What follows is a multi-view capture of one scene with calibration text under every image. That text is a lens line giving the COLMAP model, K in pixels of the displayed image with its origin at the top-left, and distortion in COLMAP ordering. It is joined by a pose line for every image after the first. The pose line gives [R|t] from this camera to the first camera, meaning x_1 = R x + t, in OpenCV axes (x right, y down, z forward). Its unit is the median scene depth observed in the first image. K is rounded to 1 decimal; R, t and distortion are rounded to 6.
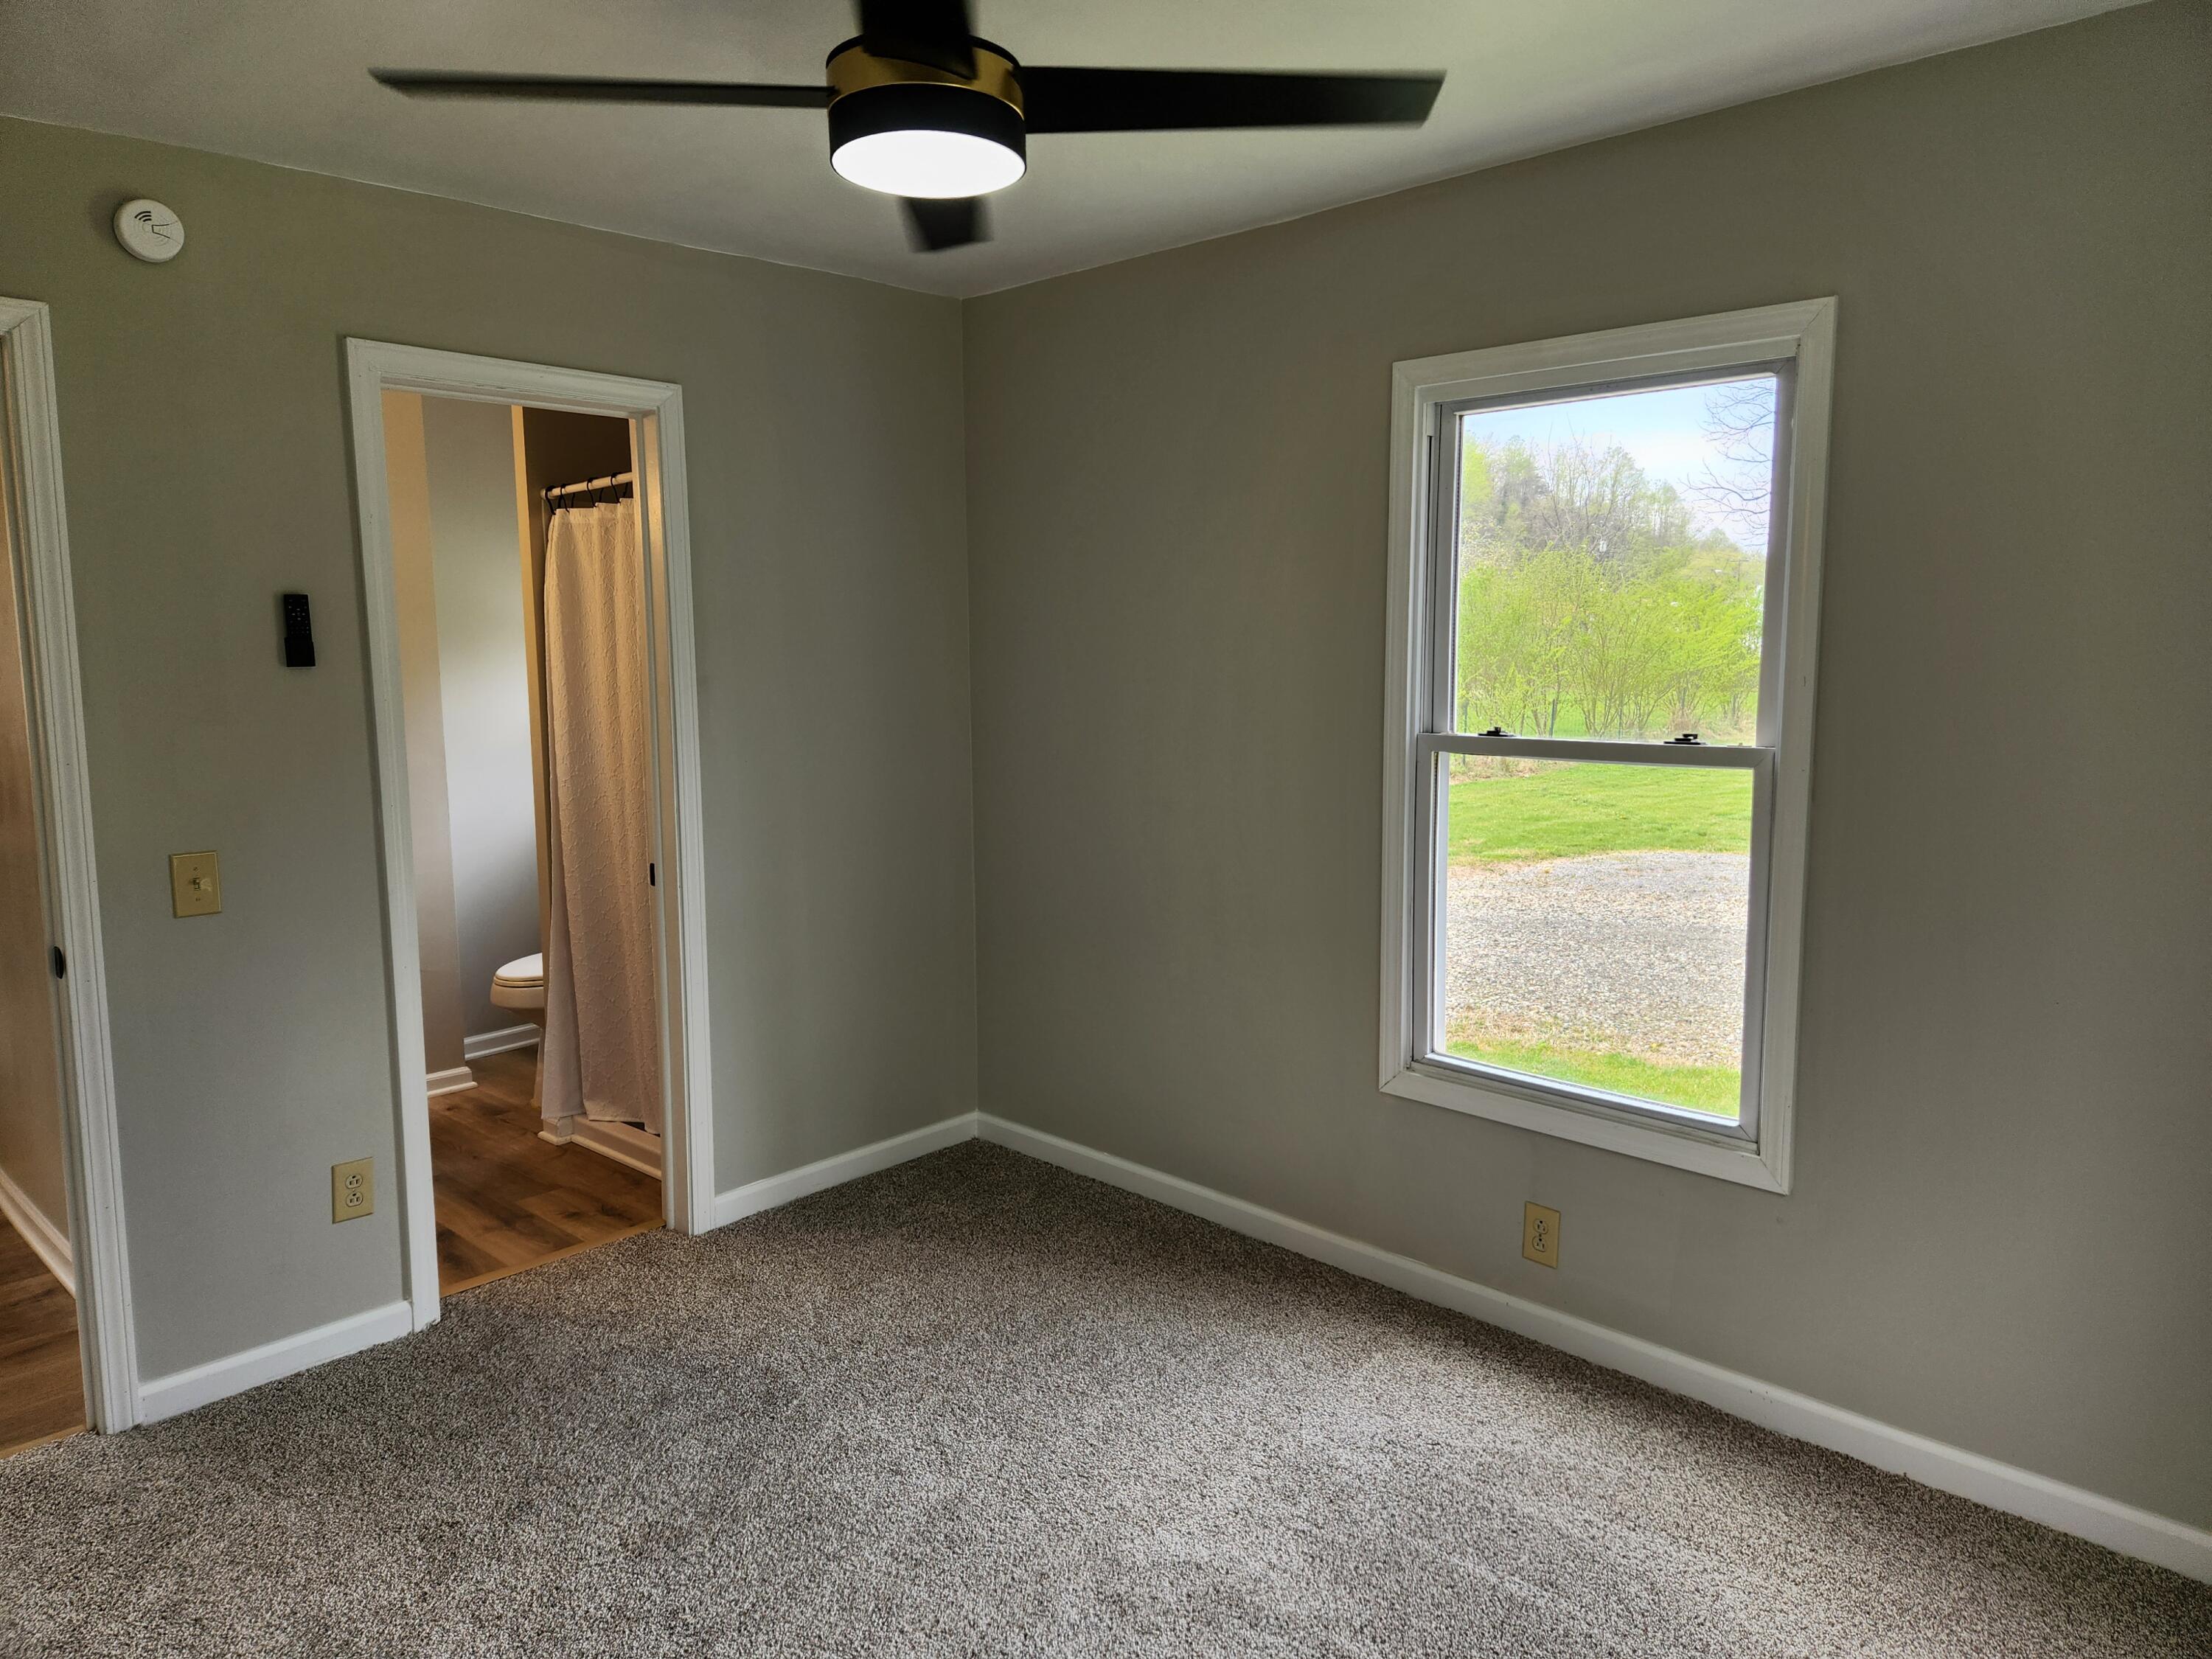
lens RADIAL K [[1482.0, 0, 1106.0], [0, 1482.0, 829.5], [0, 0, 1]] dist [0.079155, -0.076839]
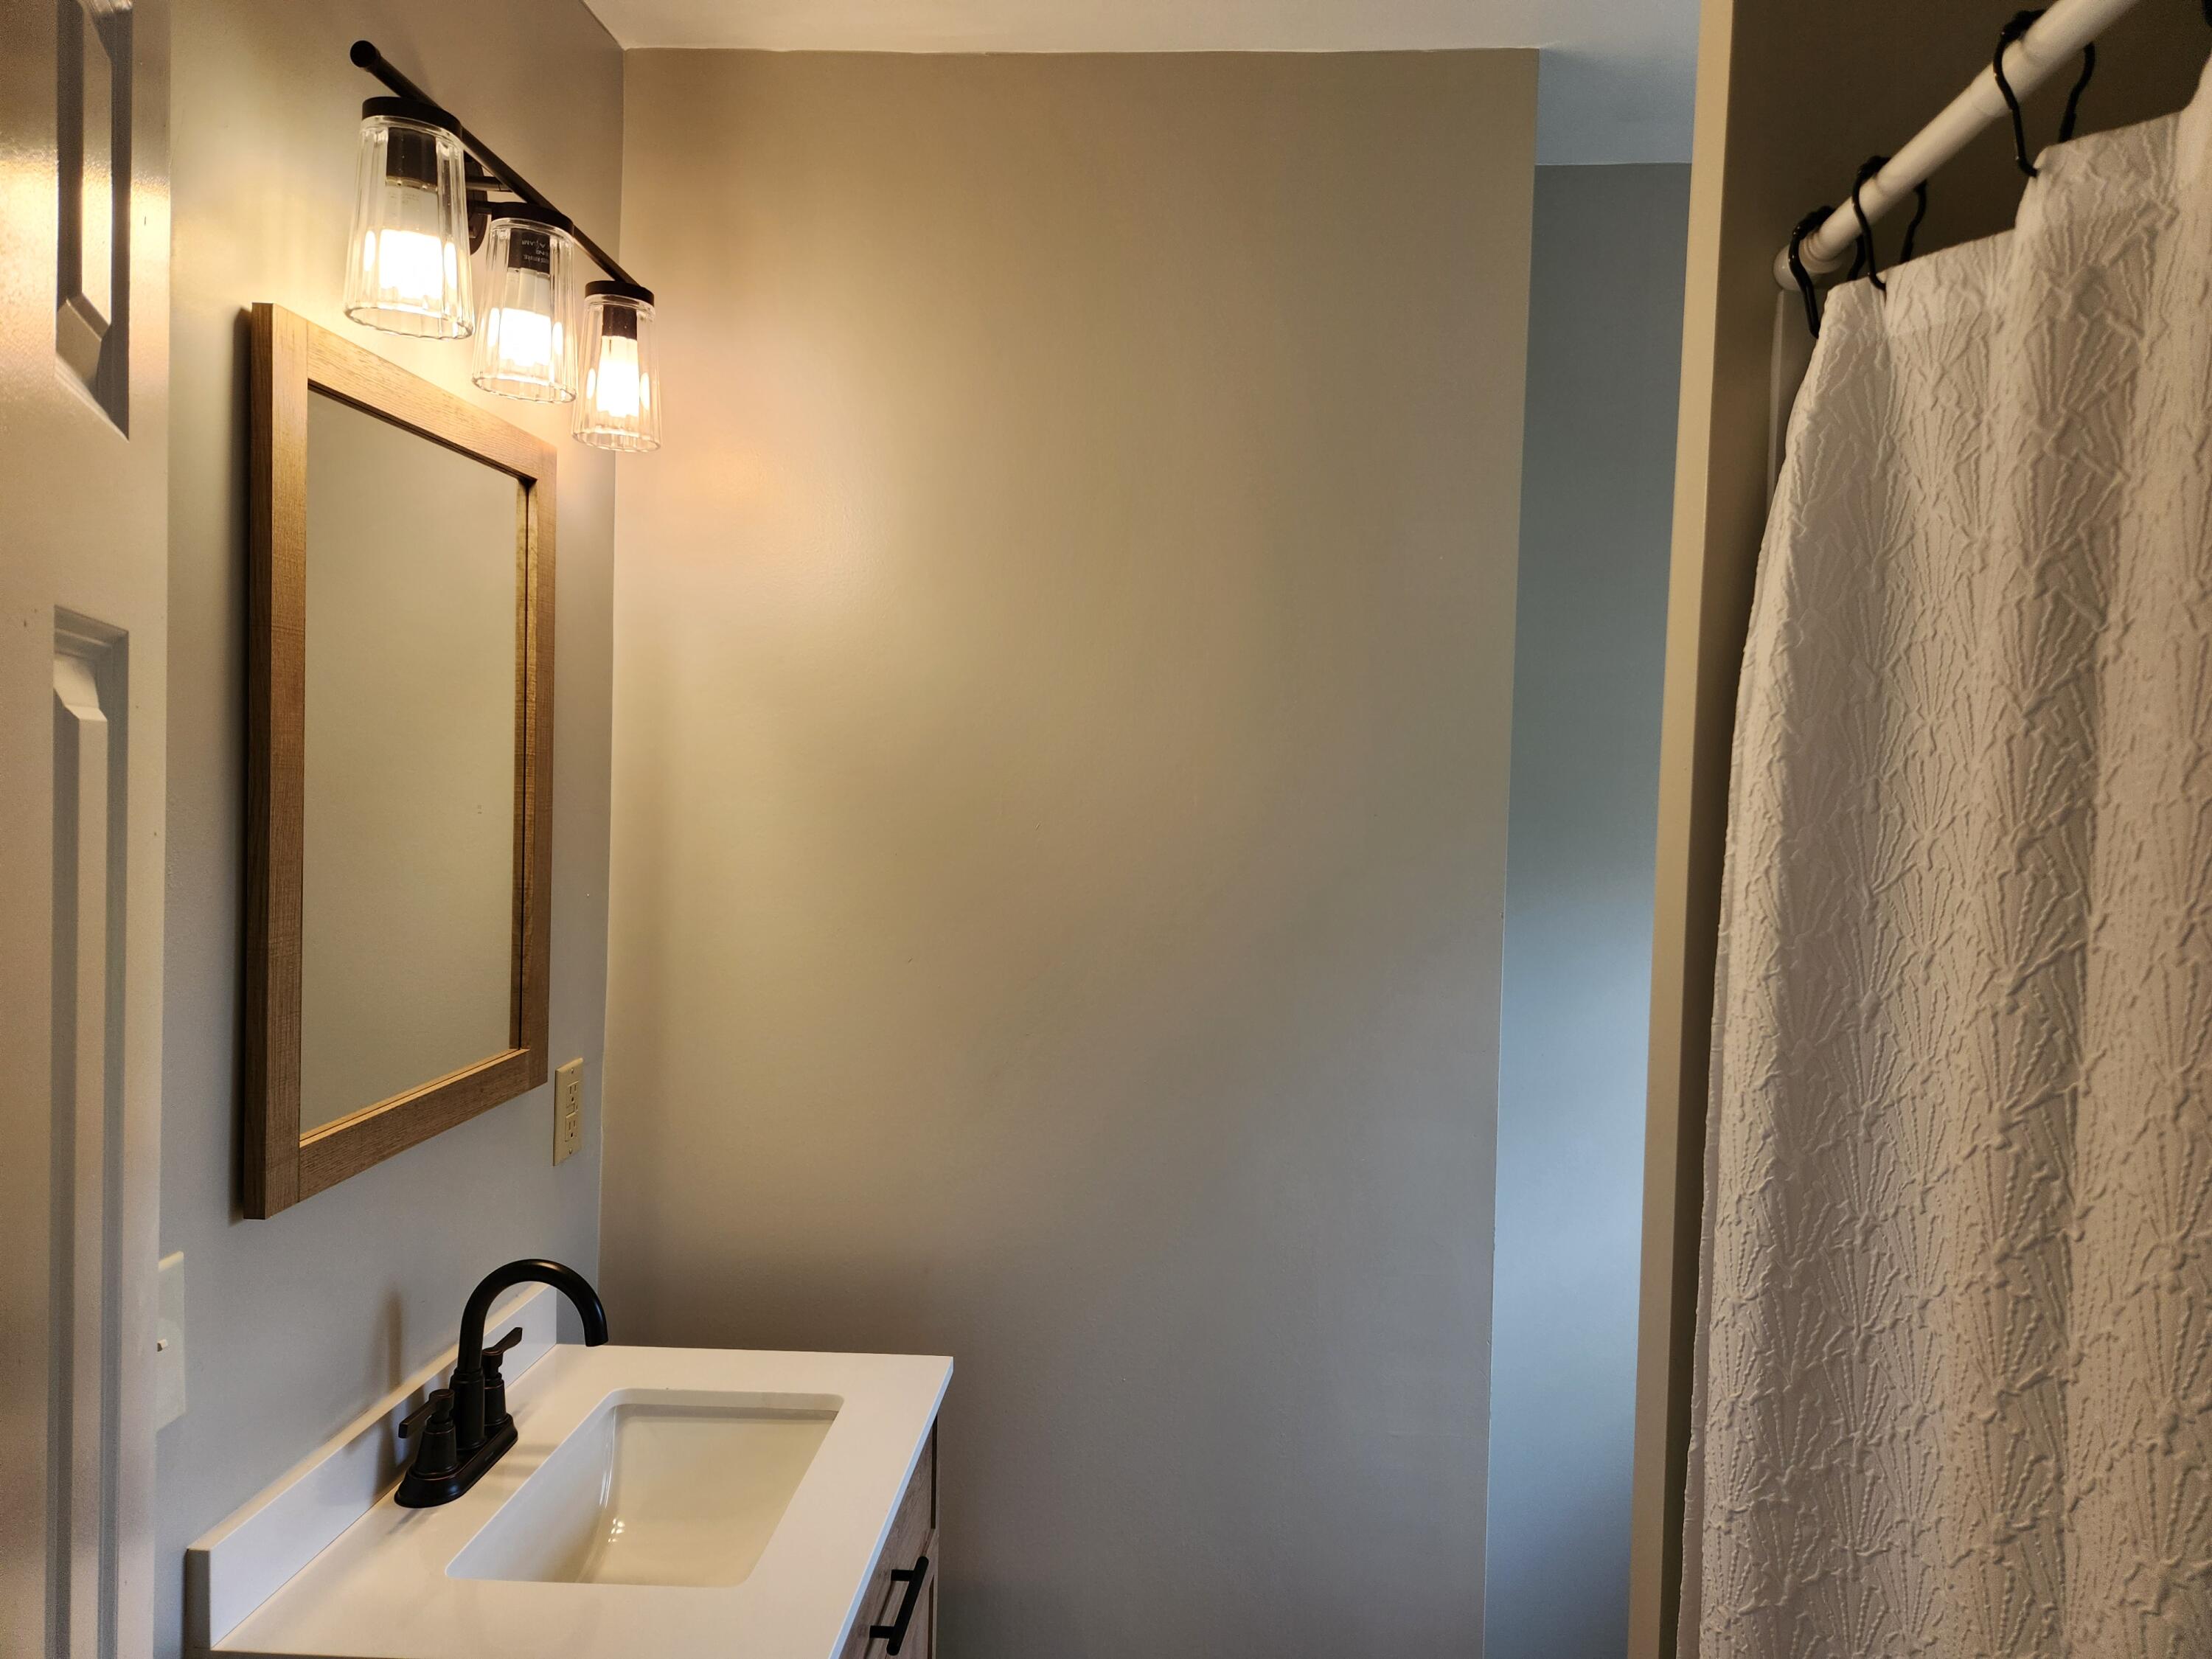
lens RADIAL K [[1468.4, 0, 1097.3], [0, 1468.4, 827.1], [0, 0, 1]] dist [0.079838, -0.029429]
pose [[0.652963, 0.053516, -0.755496, -0.266760], [-0.134949, 0.989760, -0.046524, -0.112430], [0.745270, 0.132332, 0.653499, 0.790940]]
